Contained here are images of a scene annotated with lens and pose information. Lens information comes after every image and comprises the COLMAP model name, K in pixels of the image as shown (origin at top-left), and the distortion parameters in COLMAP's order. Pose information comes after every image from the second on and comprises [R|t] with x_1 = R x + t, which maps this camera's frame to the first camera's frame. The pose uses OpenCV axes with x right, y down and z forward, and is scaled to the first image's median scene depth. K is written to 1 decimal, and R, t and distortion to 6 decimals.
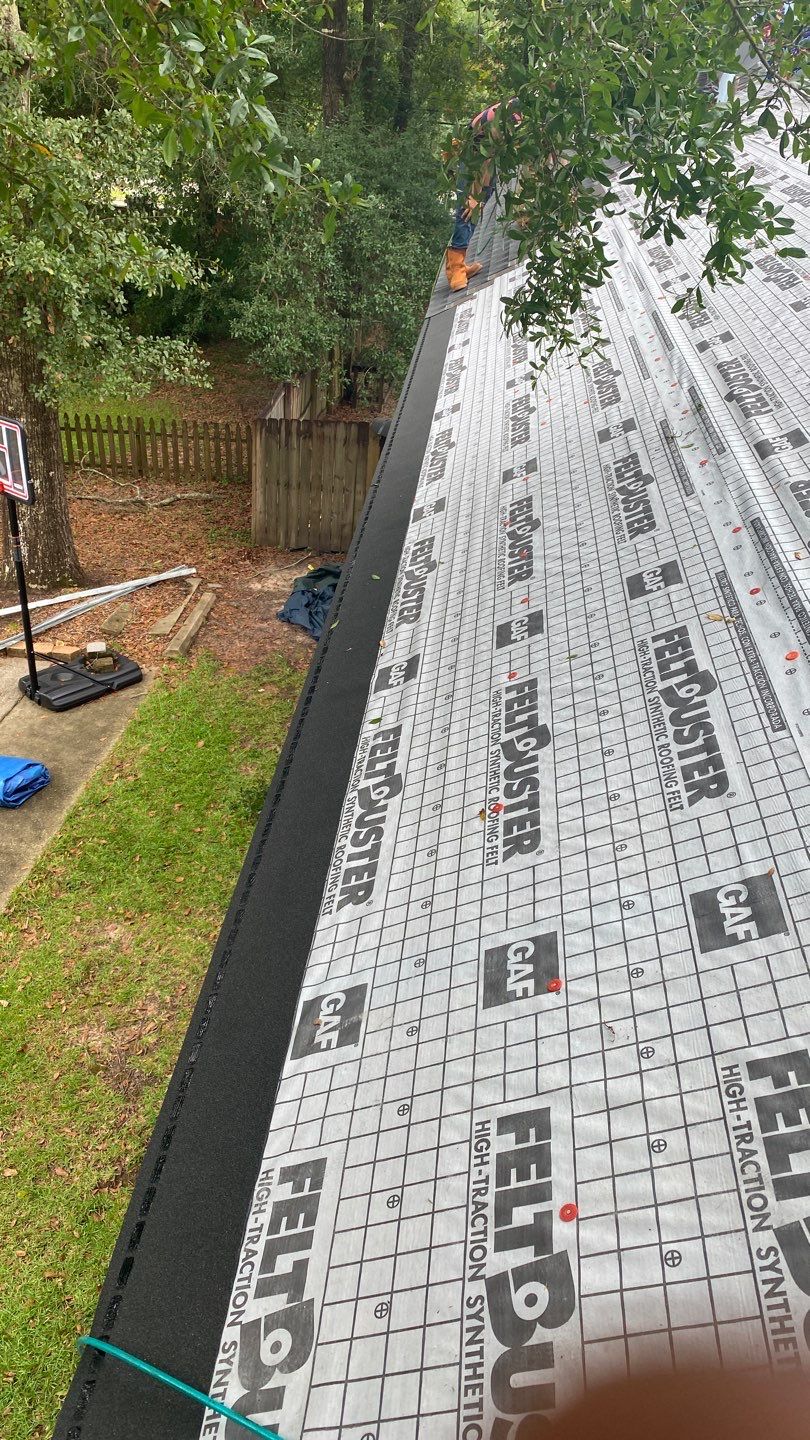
lens RADIAL K [[1118.5, 0, 406.2], [0, 1118.5, 709.1], [0, 0, 1]] dist [0.071535, -0.090363]
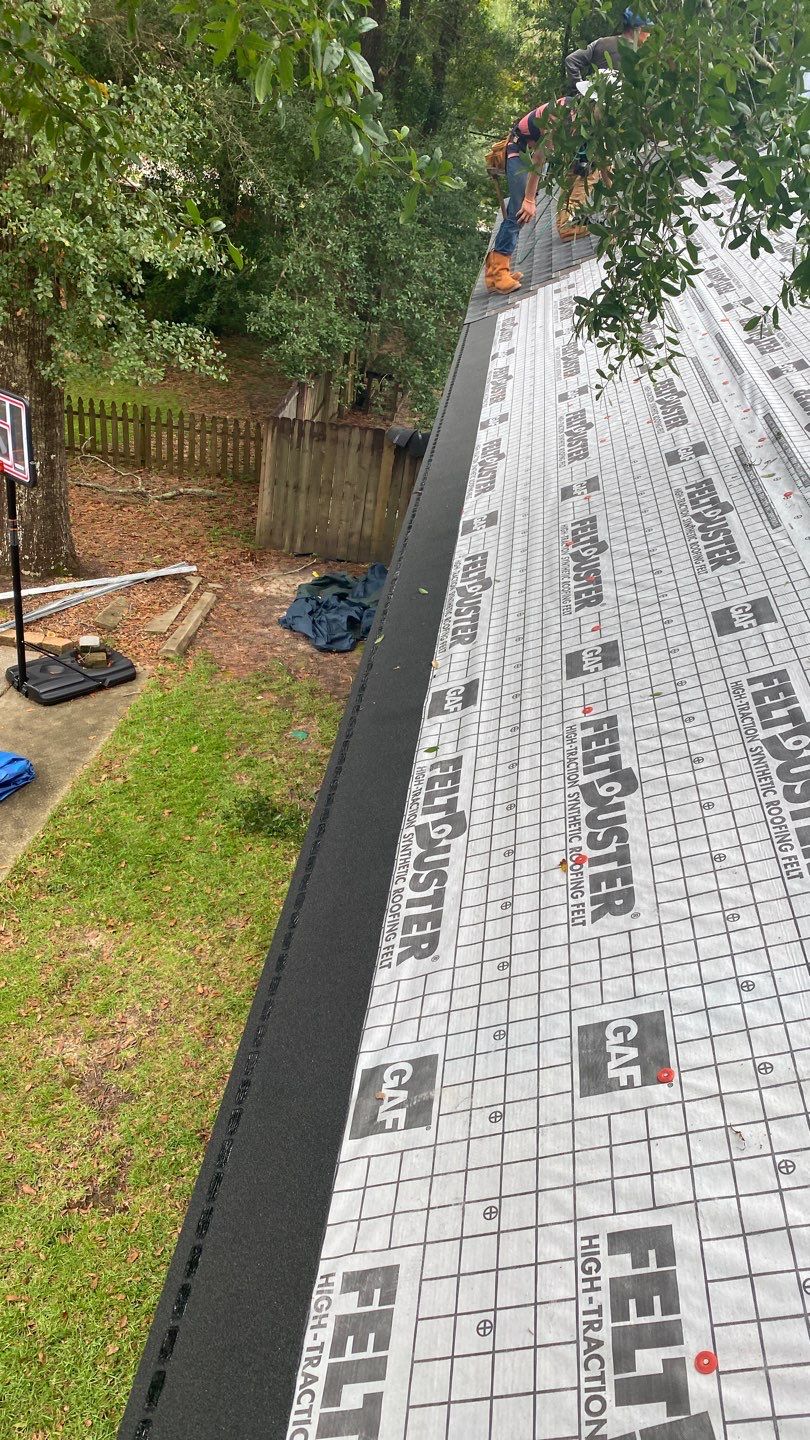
lens RADIAL K [[1083.8, 0, 425.2], [0, 1083.8, 741.8], [0, 0, 1]] dist [0.033743, -0.010363]
pose [[0.996290, 0.063992, 0.057552, -0.090841], [-0.065173, 0.997696, 0.018874, -0.012996], [-0.056211, -0.022555, 0.998164, 0.129275]]
